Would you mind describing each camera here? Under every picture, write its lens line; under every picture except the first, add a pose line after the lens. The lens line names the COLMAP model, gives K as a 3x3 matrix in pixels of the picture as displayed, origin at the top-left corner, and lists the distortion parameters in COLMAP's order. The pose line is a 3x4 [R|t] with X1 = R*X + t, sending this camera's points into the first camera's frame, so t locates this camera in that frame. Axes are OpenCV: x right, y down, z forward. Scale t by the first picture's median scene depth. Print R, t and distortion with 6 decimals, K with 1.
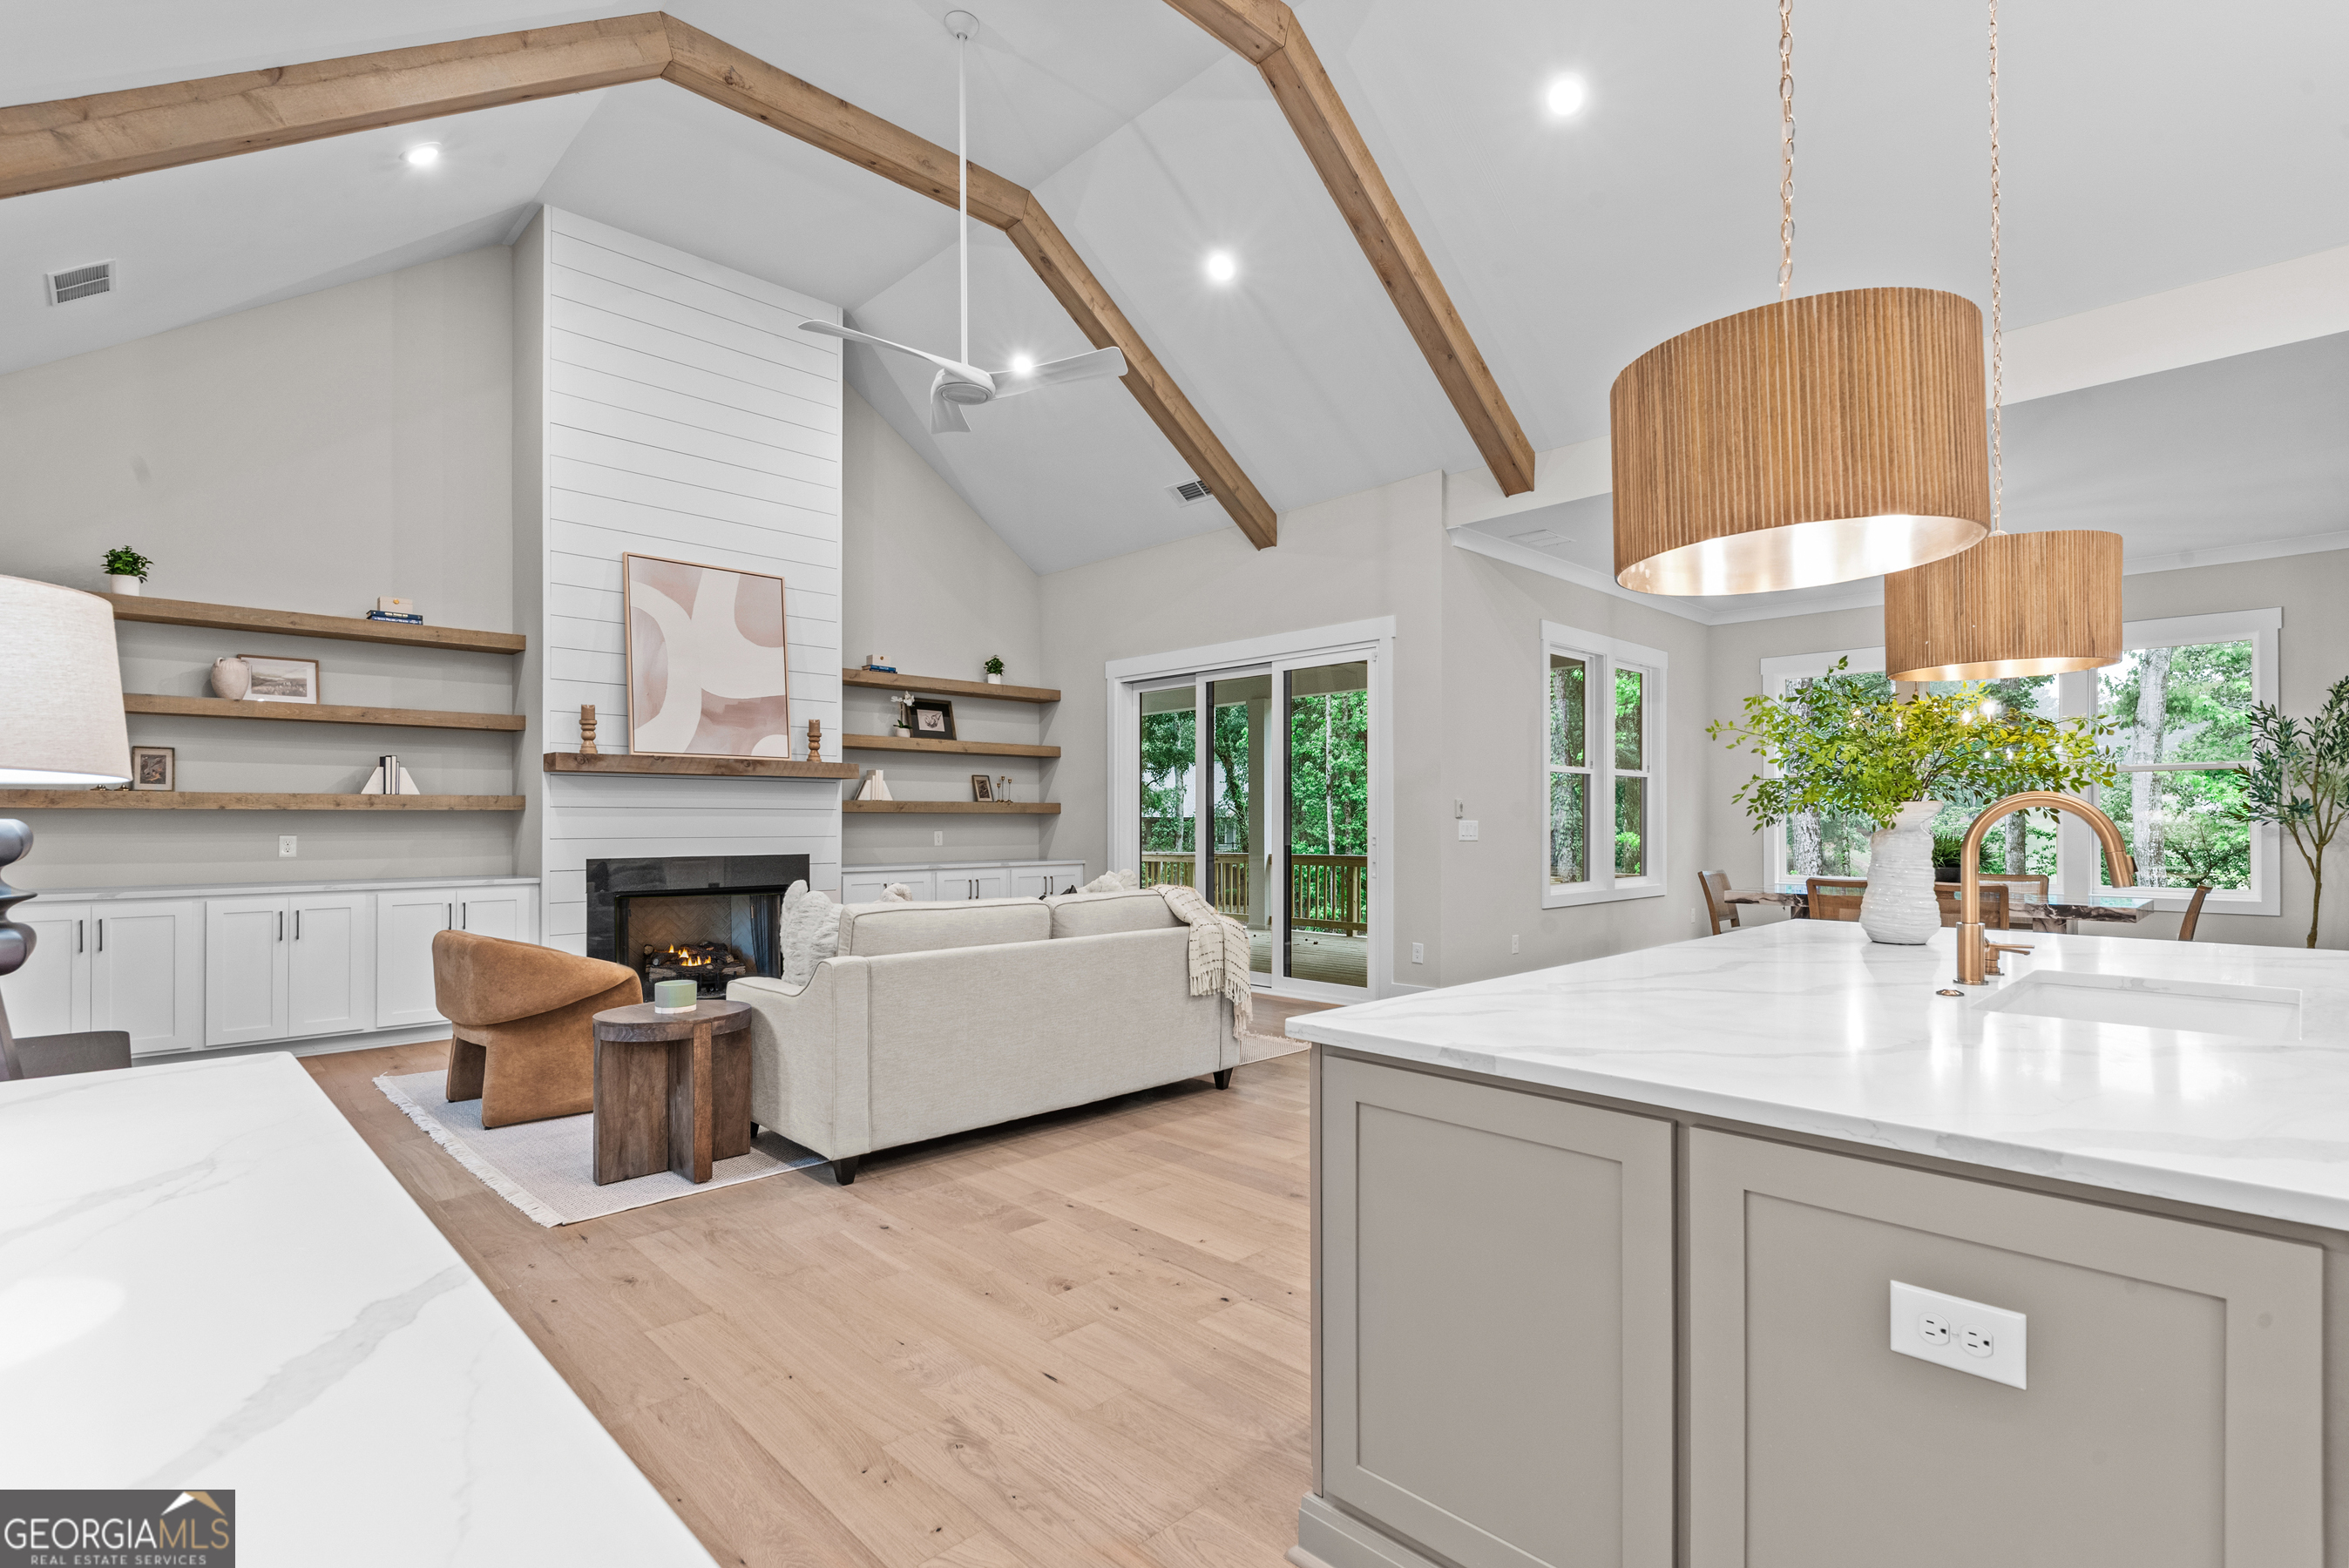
lens RADIAL K [[1098.1, 0, 1186.8], [0, 1098.1, 812.2], [0, 0, 1]] dist [0.007747, -0.003184]
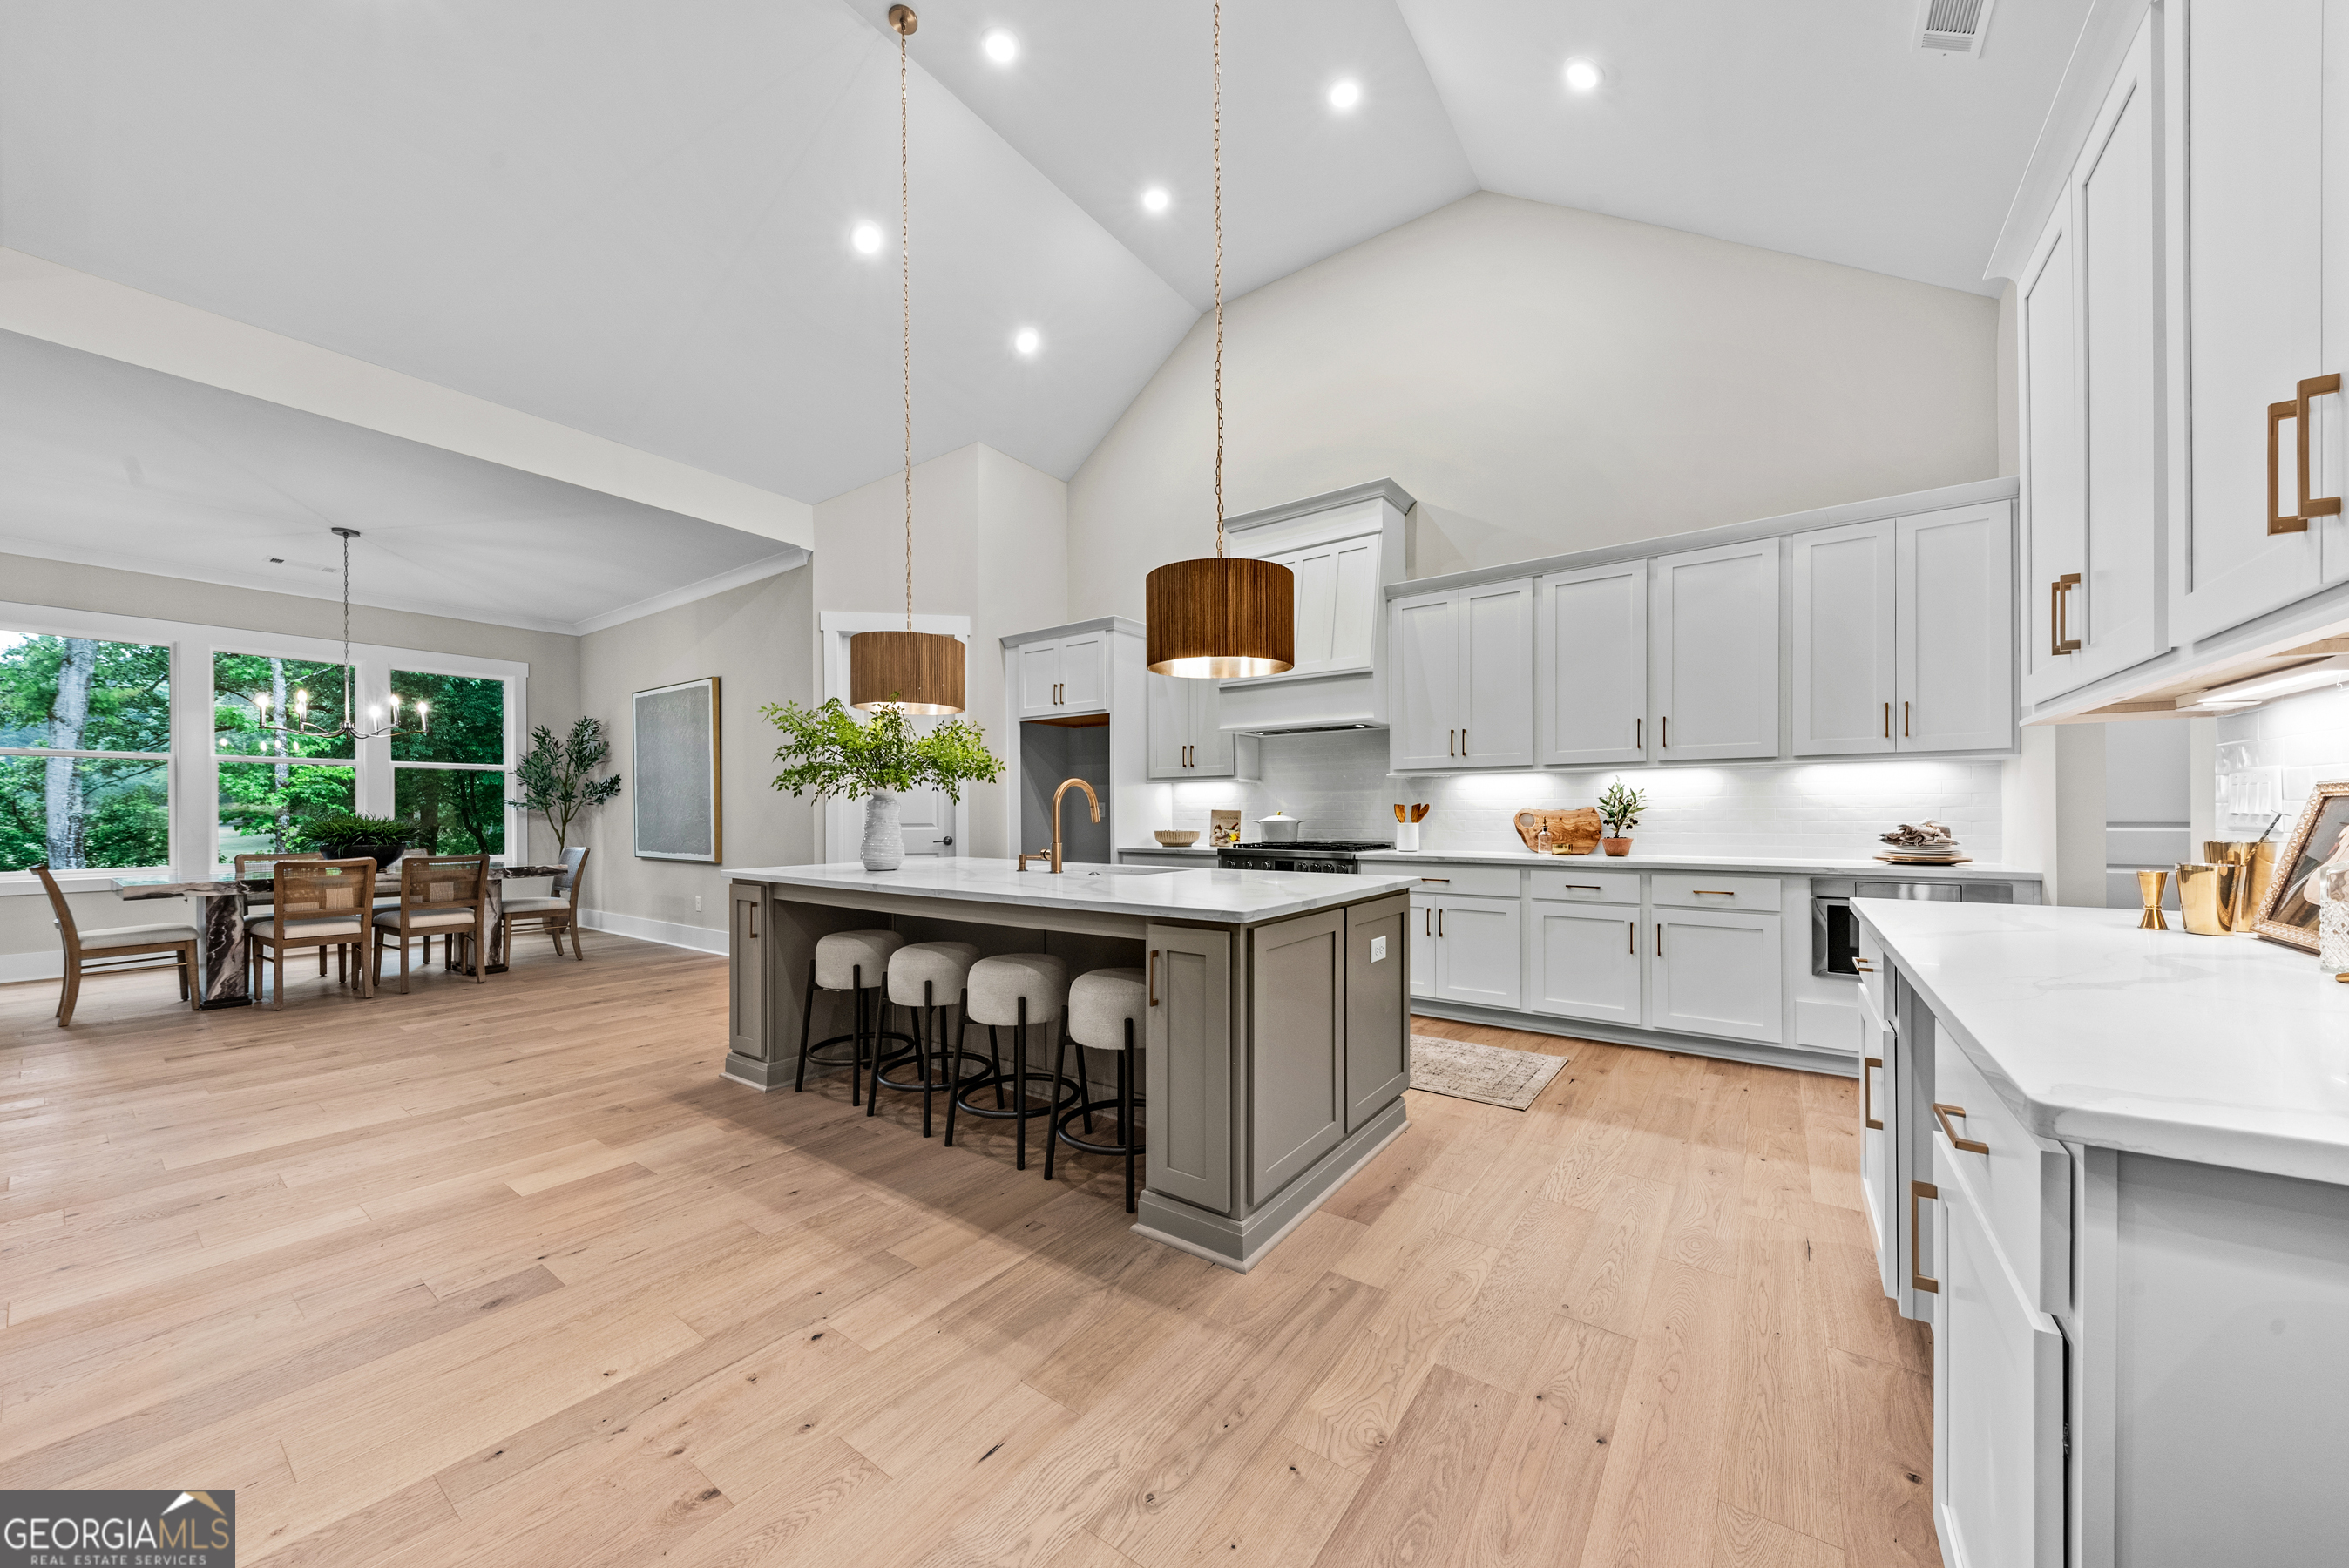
lens RADIAL K [[821.1, 0, 1180.7], [0, 821.1, 815.3], [0, 0, 1]] dist [0.005428, -0.002855]
pose [[-0.171292, -0.001423, 0.985219, -0.262321], [-0.003485, 0.999994, 0.000839, 0.015683], [-0.985214, -0.003289, -0.171296, 0.341285]]
